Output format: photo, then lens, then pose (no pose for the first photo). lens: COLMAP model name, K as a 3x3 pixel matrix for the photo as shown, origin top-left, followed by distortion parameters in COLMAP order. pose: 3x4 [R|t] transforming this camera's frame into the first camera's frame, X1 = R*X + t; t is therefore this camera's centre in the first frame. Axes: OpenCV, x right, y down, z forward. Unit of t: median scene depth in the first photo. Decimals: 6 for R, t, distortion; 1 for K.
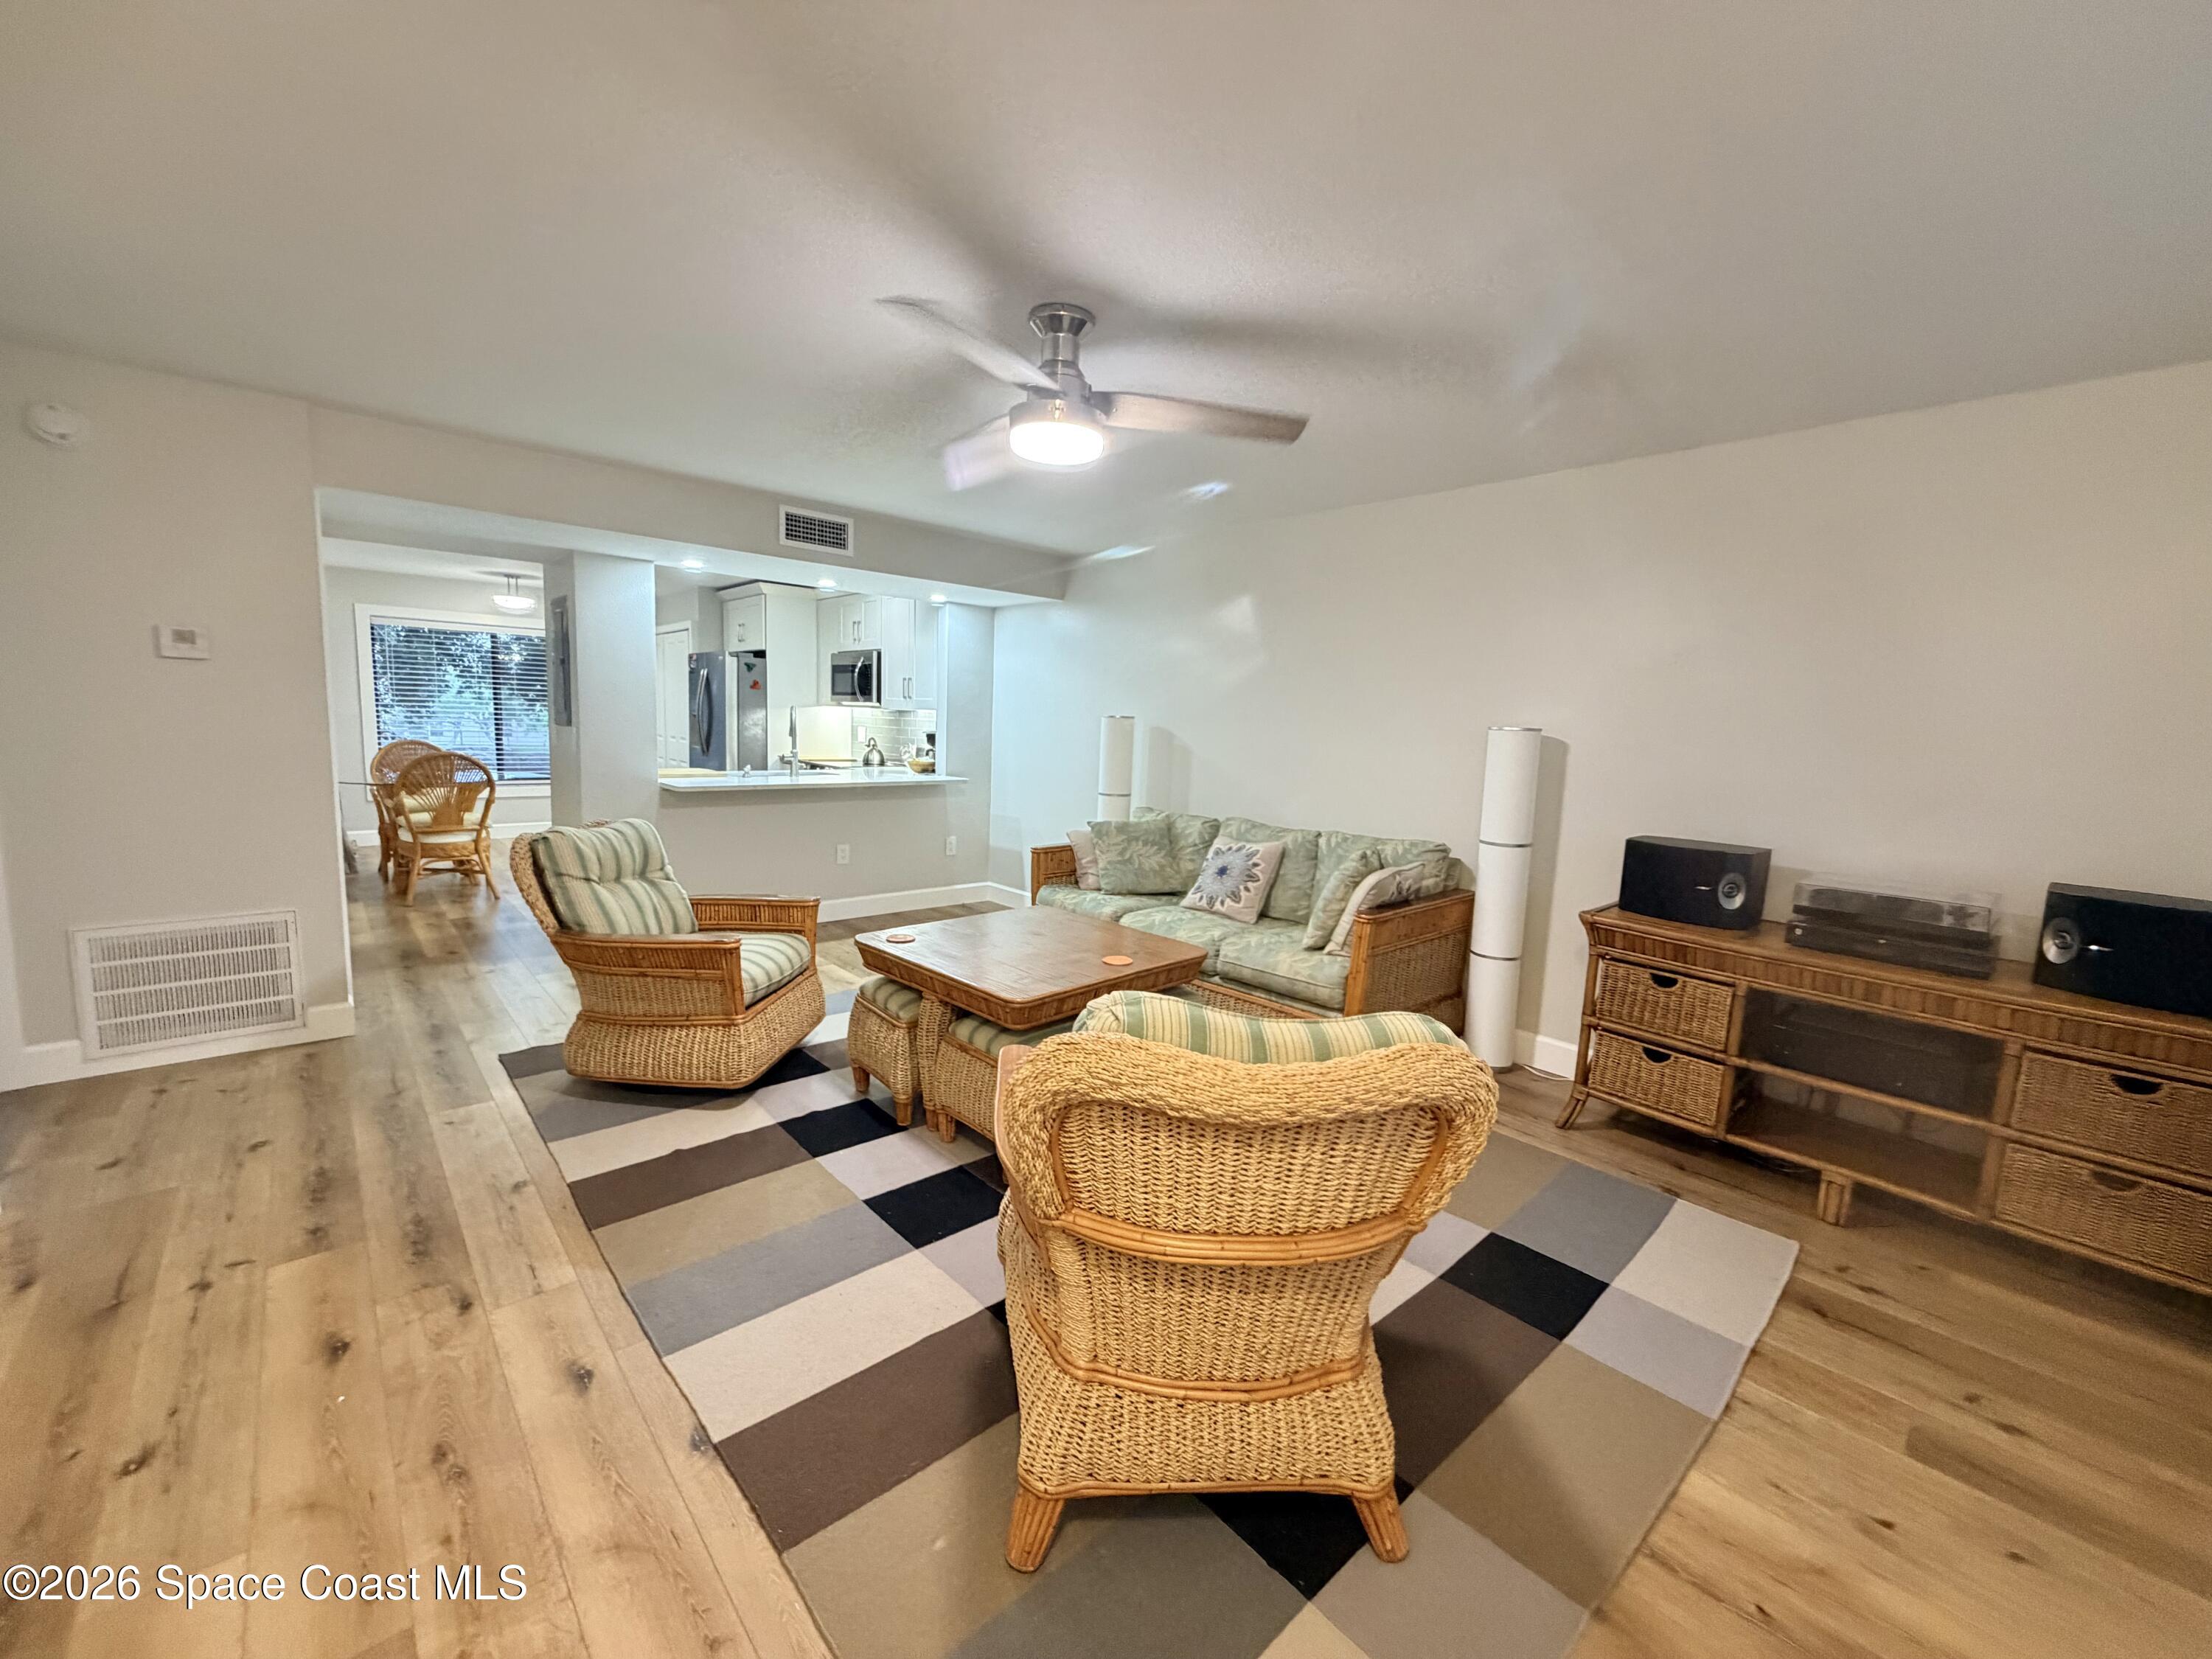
lens RADIAL K [[885.9, 0, 1106.4], [0, 885.9, 831.6], [0, 0, 1]] dist [-0.000747, -0.000263]
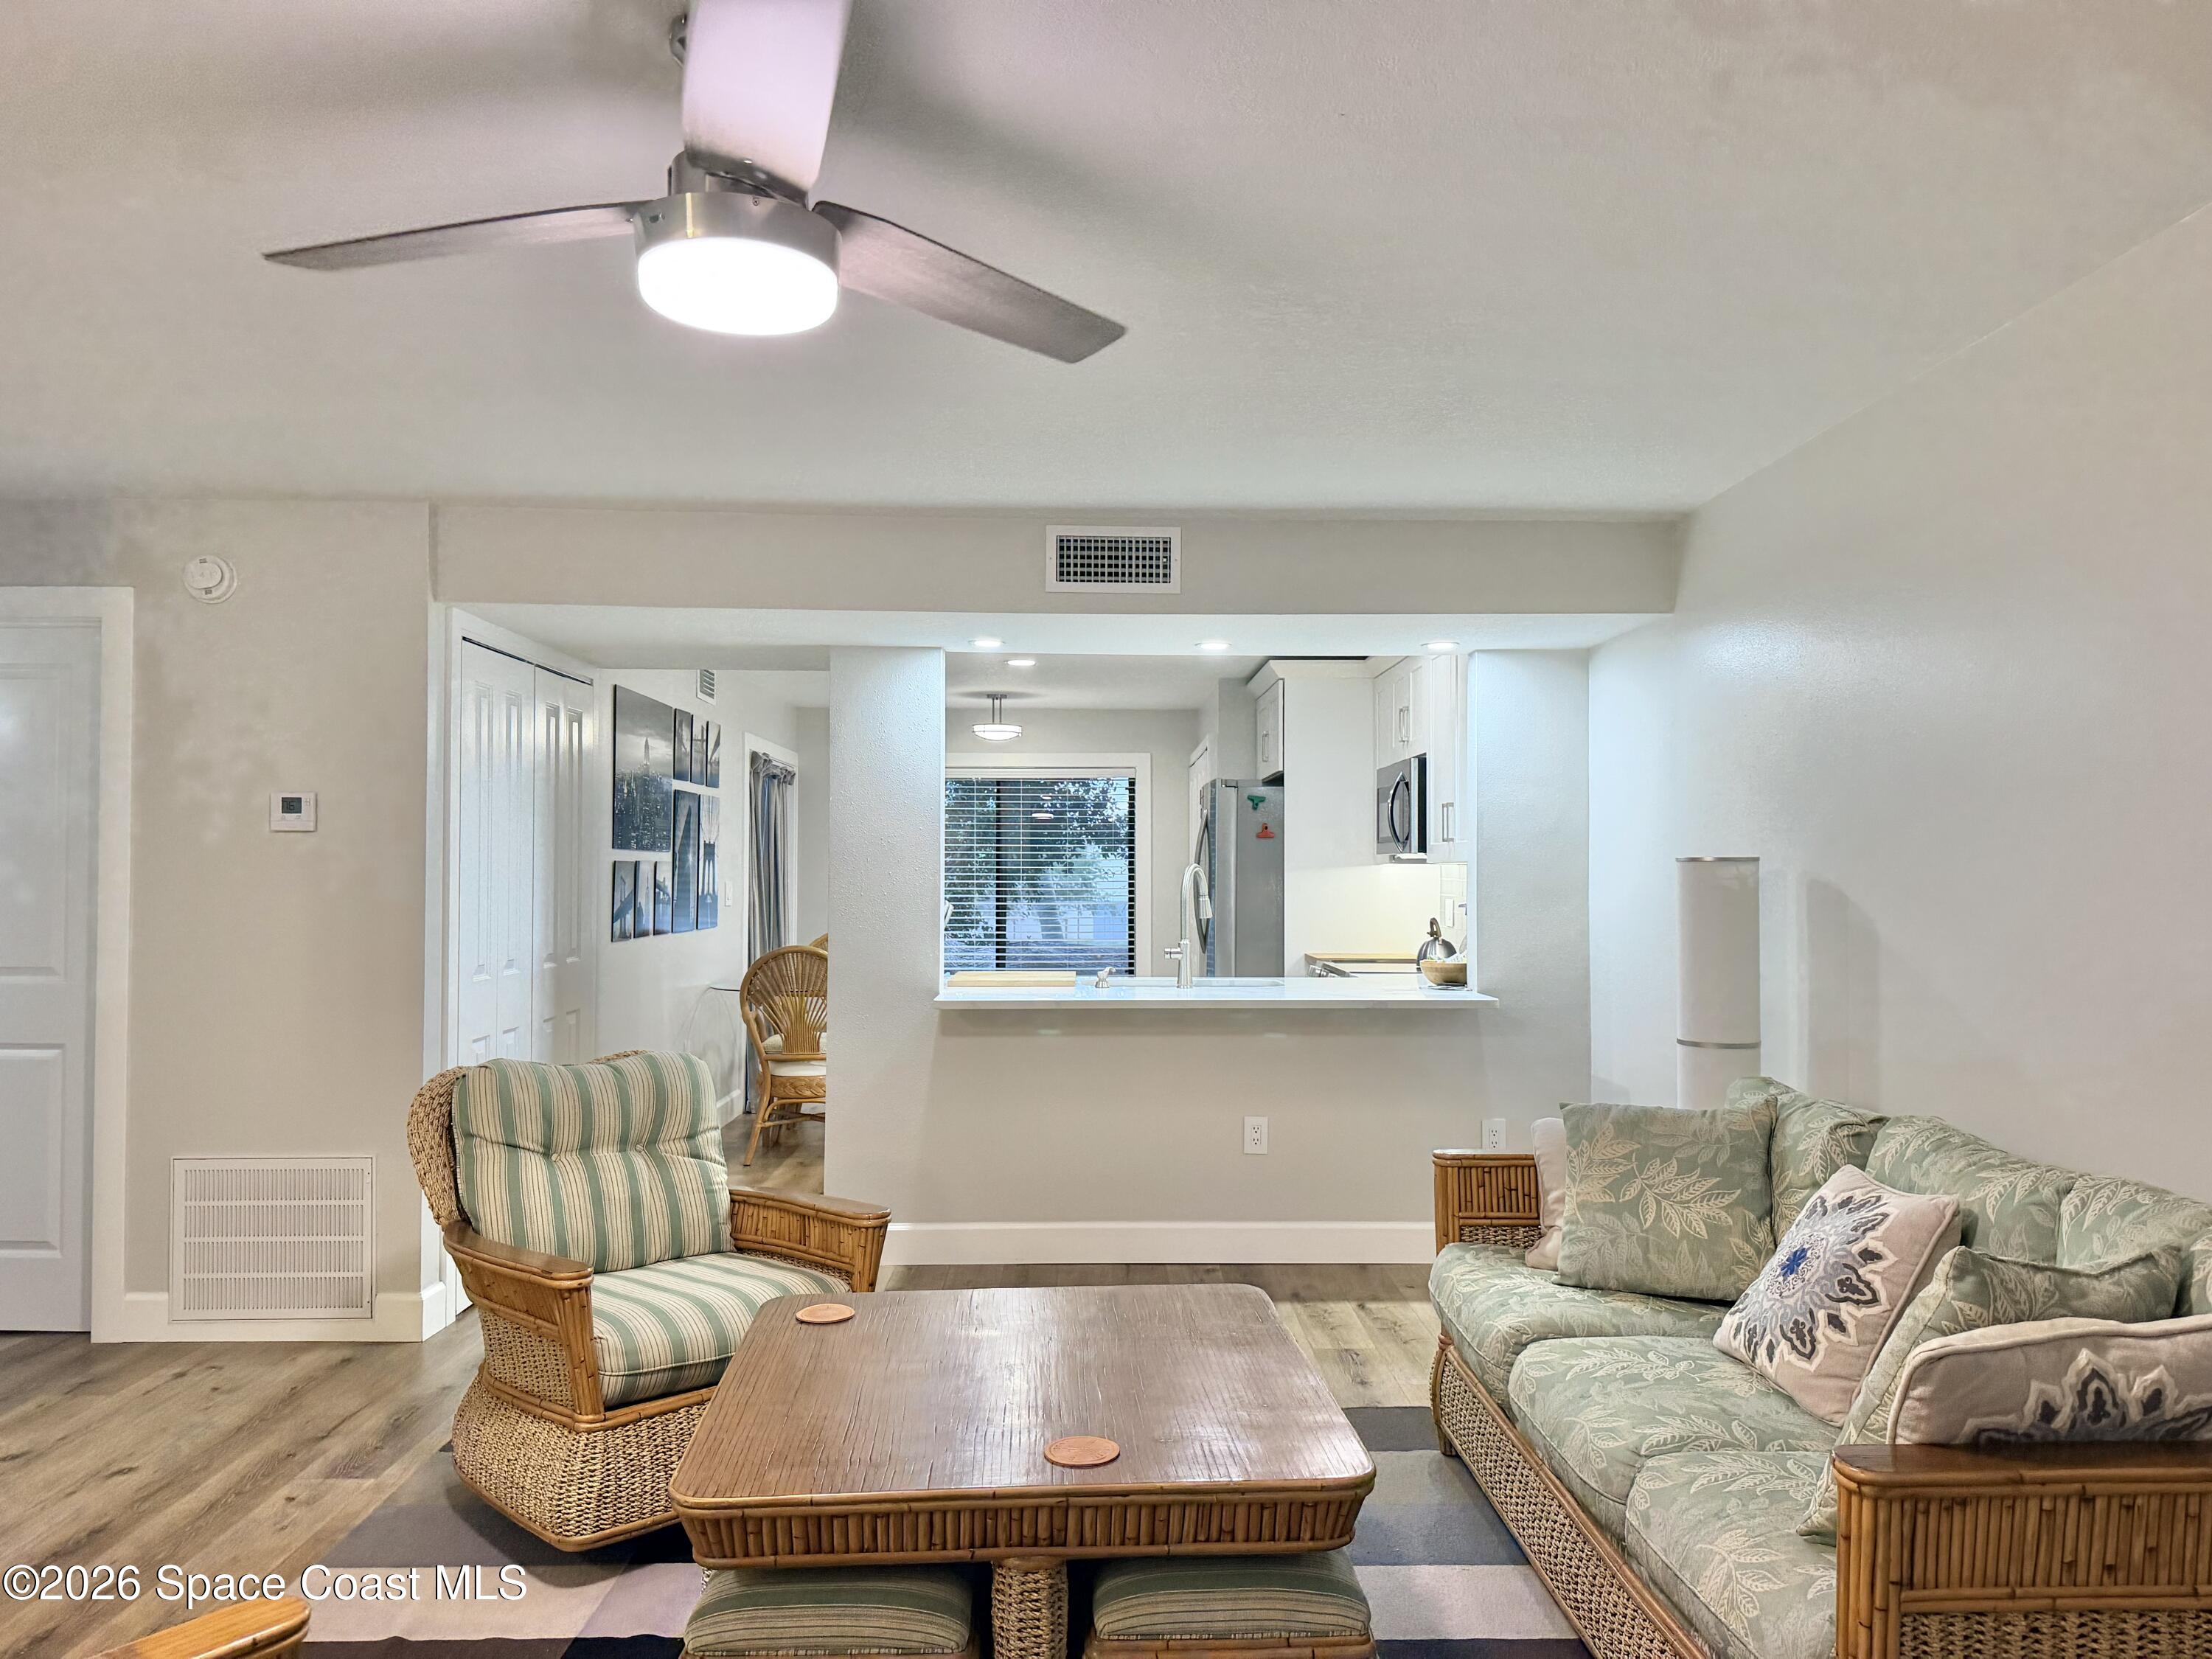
lens RADIAL K [[1560.3, 0, 1115.9], [0, 1560.3, 830.5], [0, 0, 1]] dist [0.024492, -0.025479]
pose [[0.758662, -0.050595, -0.649517, 0.329618], [-0.056966, 0.988009, -0.143501, -0.021795], [0.648989, 0.145869, 0.746683, 0.280618]]
